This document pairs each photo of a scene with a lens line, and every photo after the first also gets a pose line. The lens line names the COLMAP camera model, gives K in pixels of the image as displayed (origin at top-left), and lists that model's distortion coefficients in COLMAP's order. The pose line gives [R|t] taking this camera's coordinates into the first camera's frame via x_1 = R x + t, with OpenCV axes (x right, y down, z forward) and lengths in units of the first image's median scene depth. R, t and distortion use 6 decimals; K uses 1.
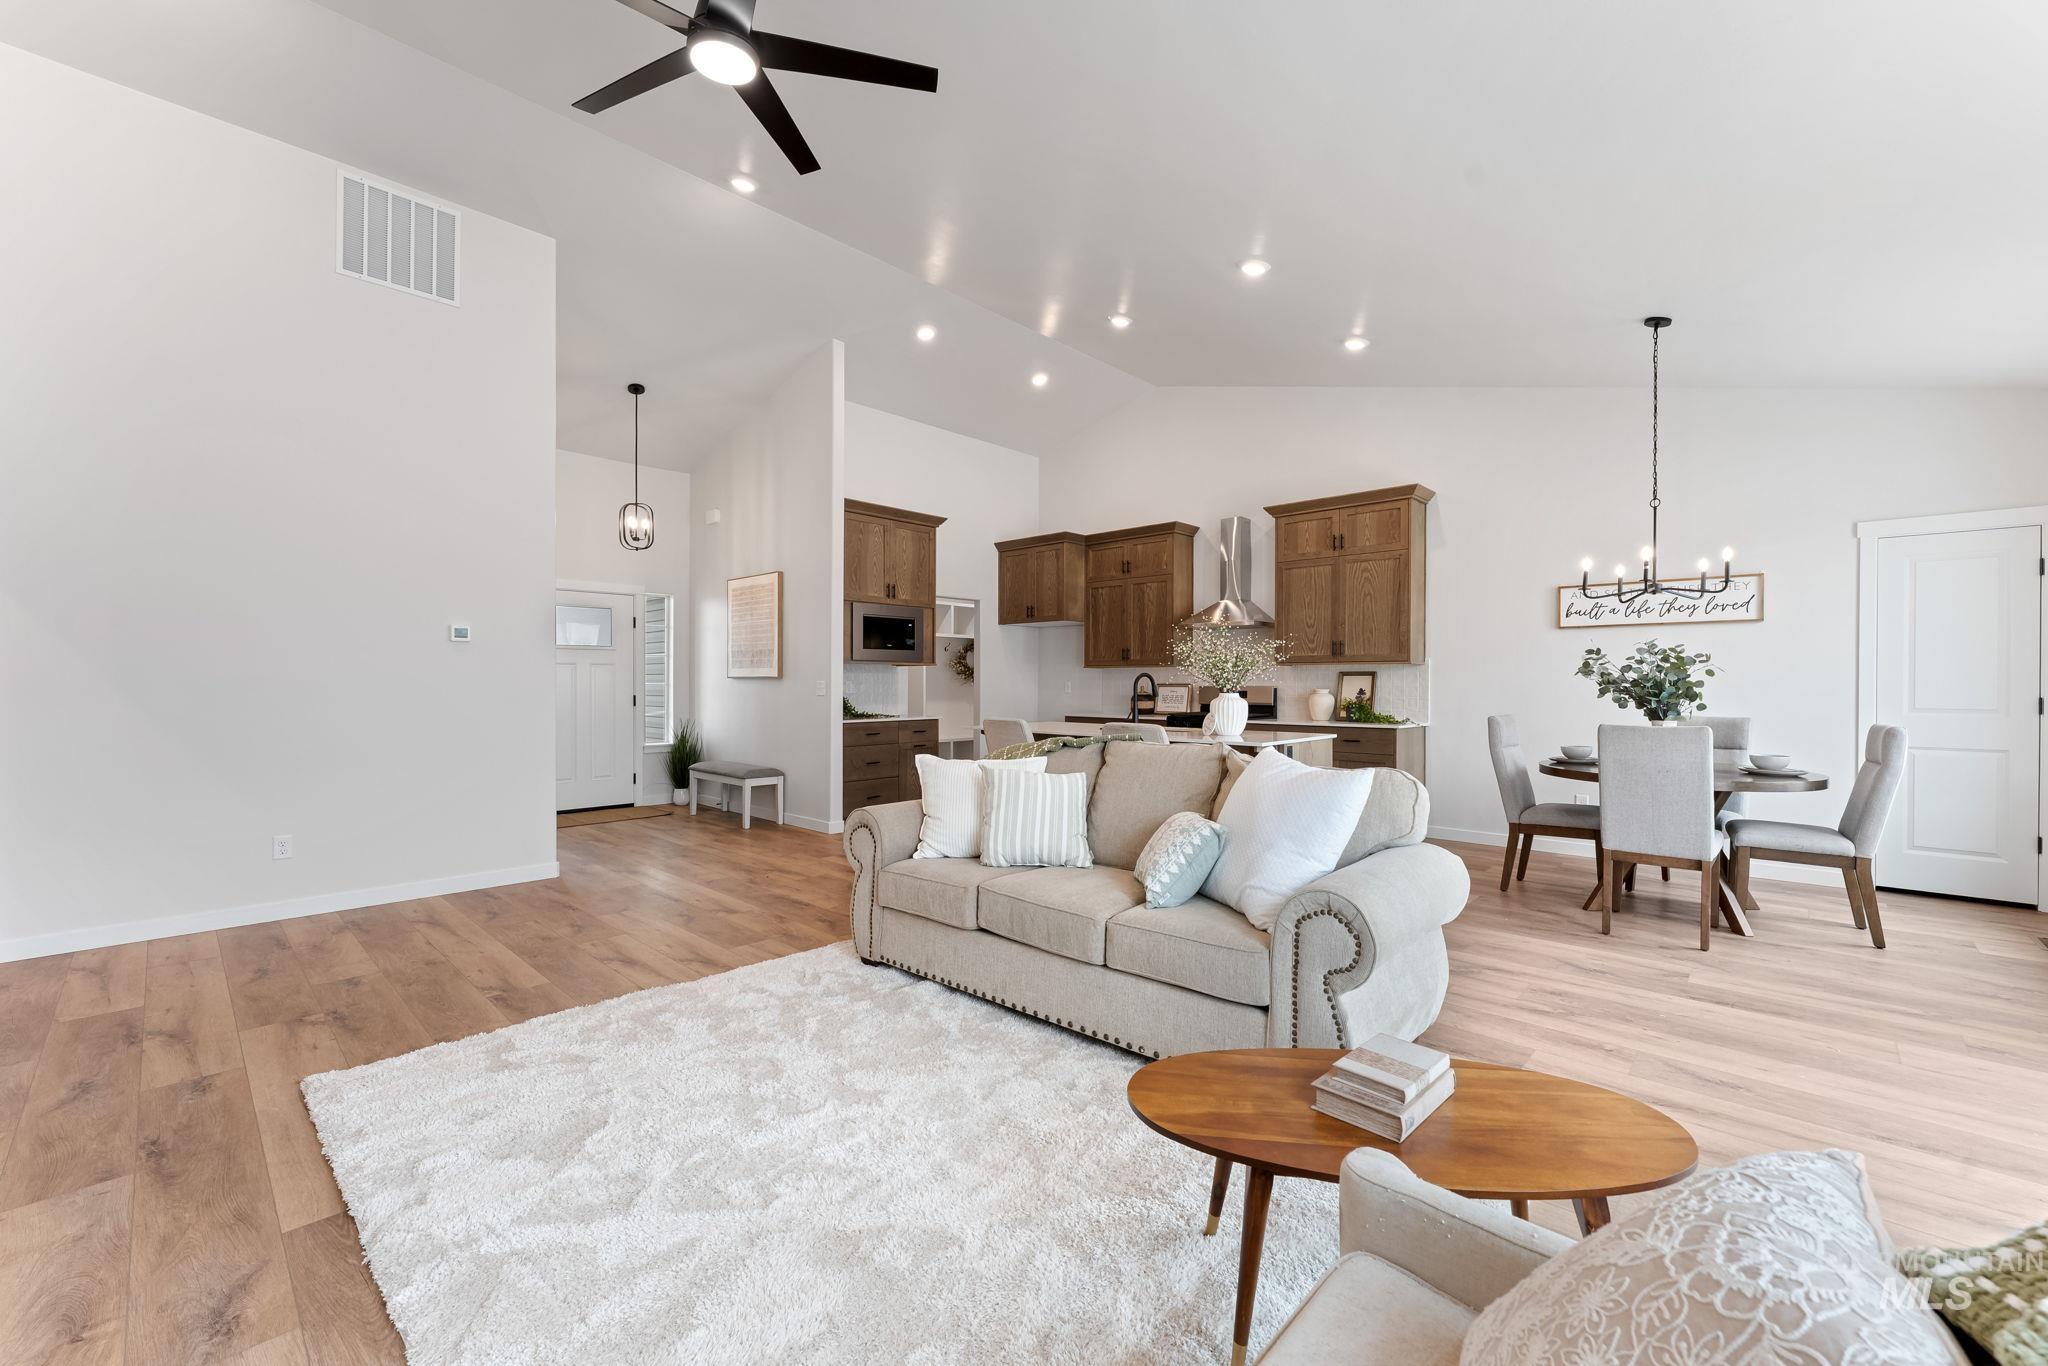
lens RADIAL K [[823.0, 0, 1026.4], [0, 823.0, 685.7], [0, 0, 1]] dist [-0.002006, -0.000020]
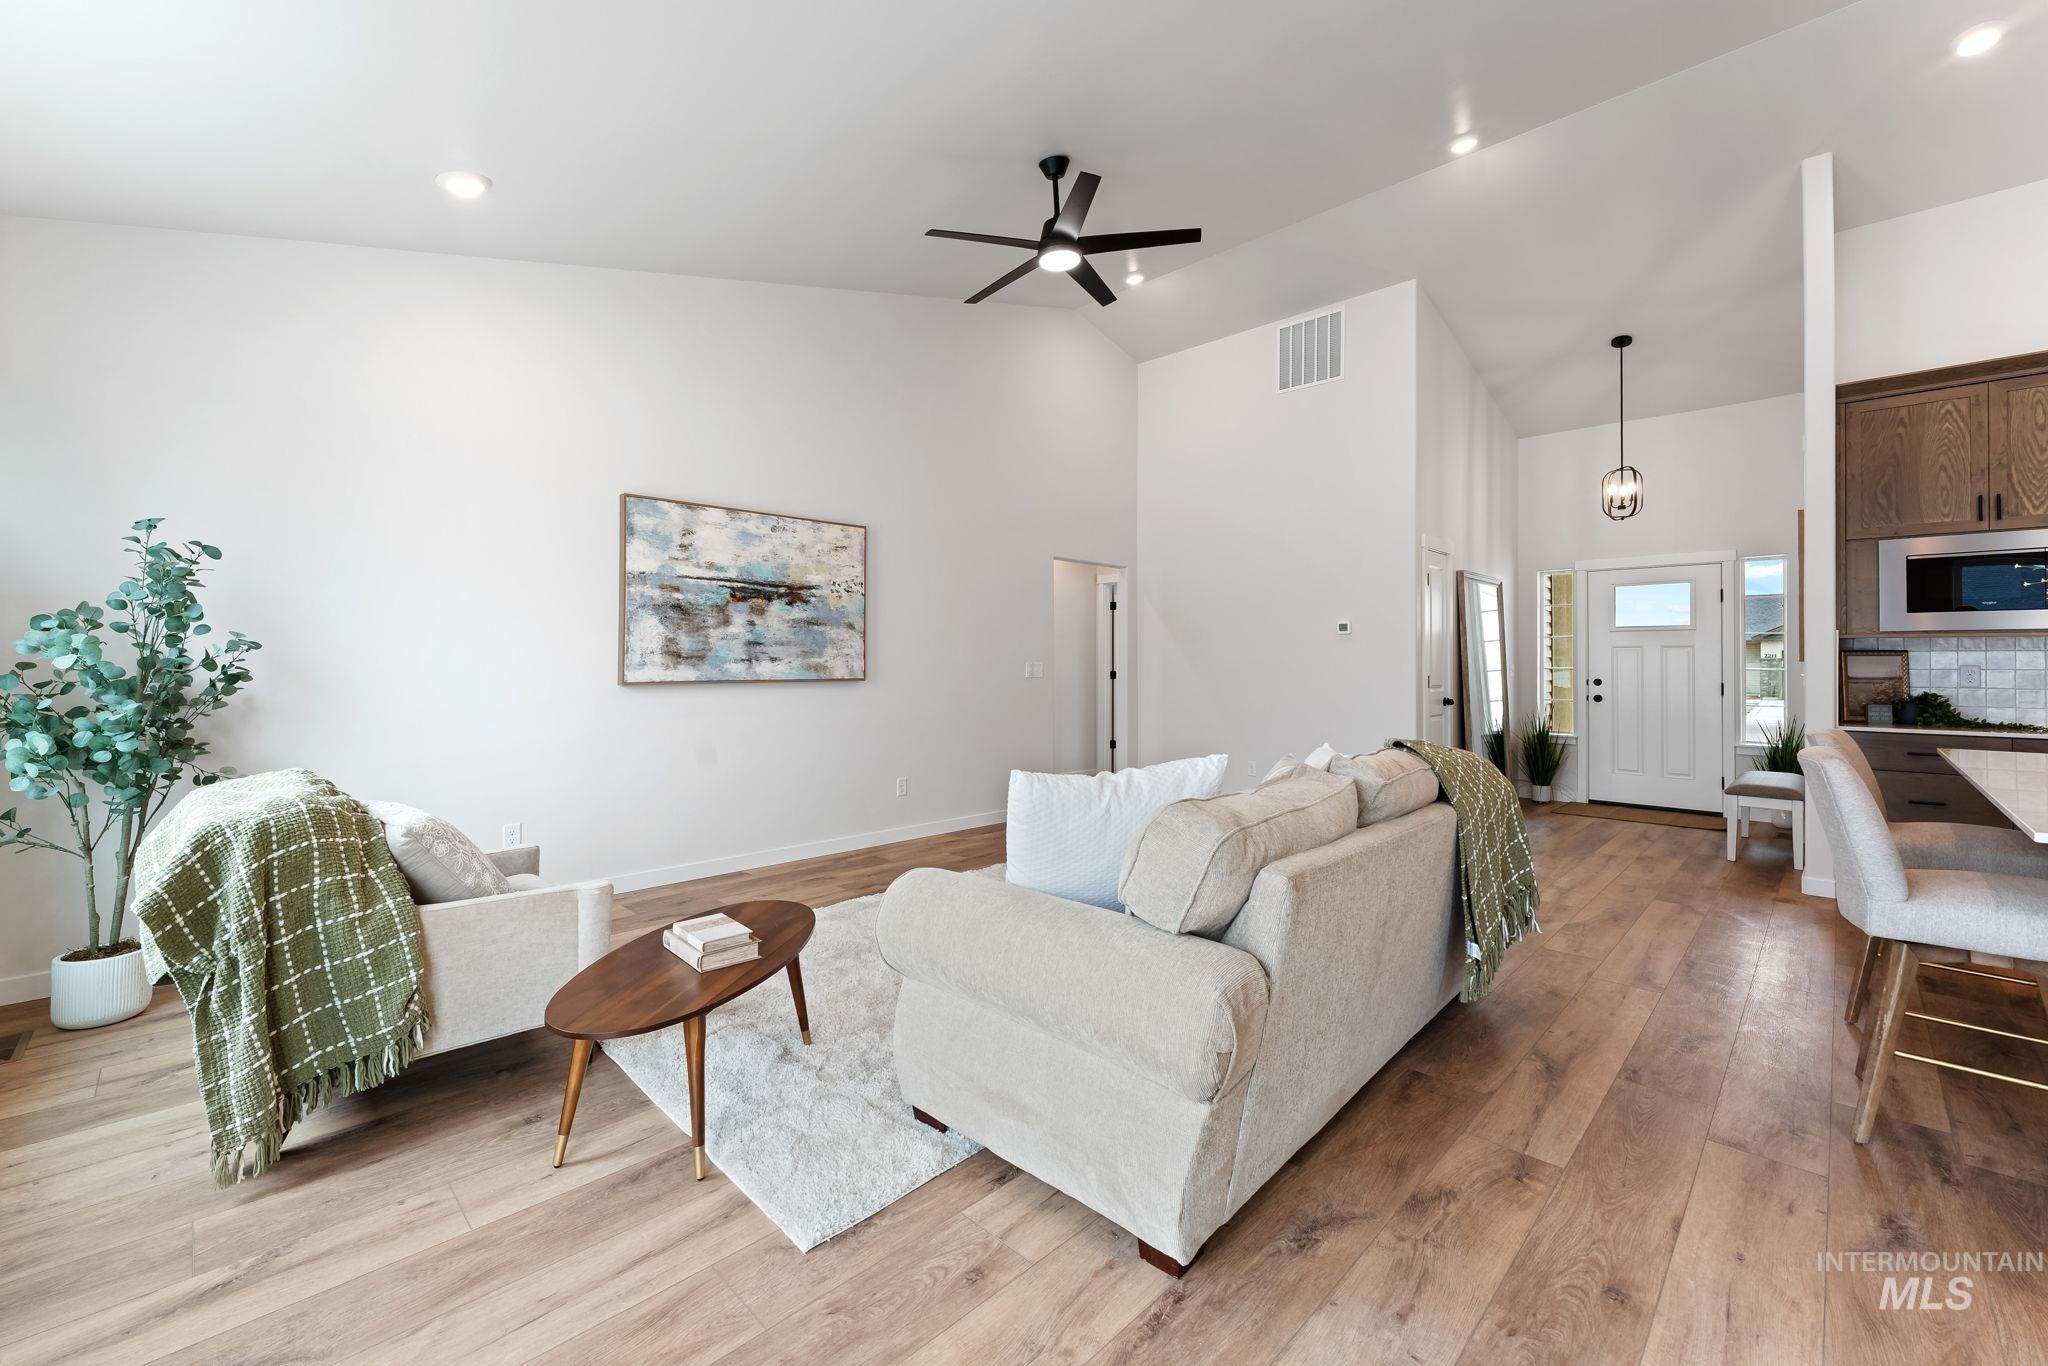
lens RADIAL K [[823.0, 0, 1021.8], [0, 823.0, 647.0], [0, 0, 1]] dist [-0.002006, -0.000020]
pose [[-0.020013, -0.019190, -0.999616, 0.658344], [-0.008456, 0.999783, -0.019024, -0.004203], [0.999764, 0.008072, -0.020171, 0.549710]]
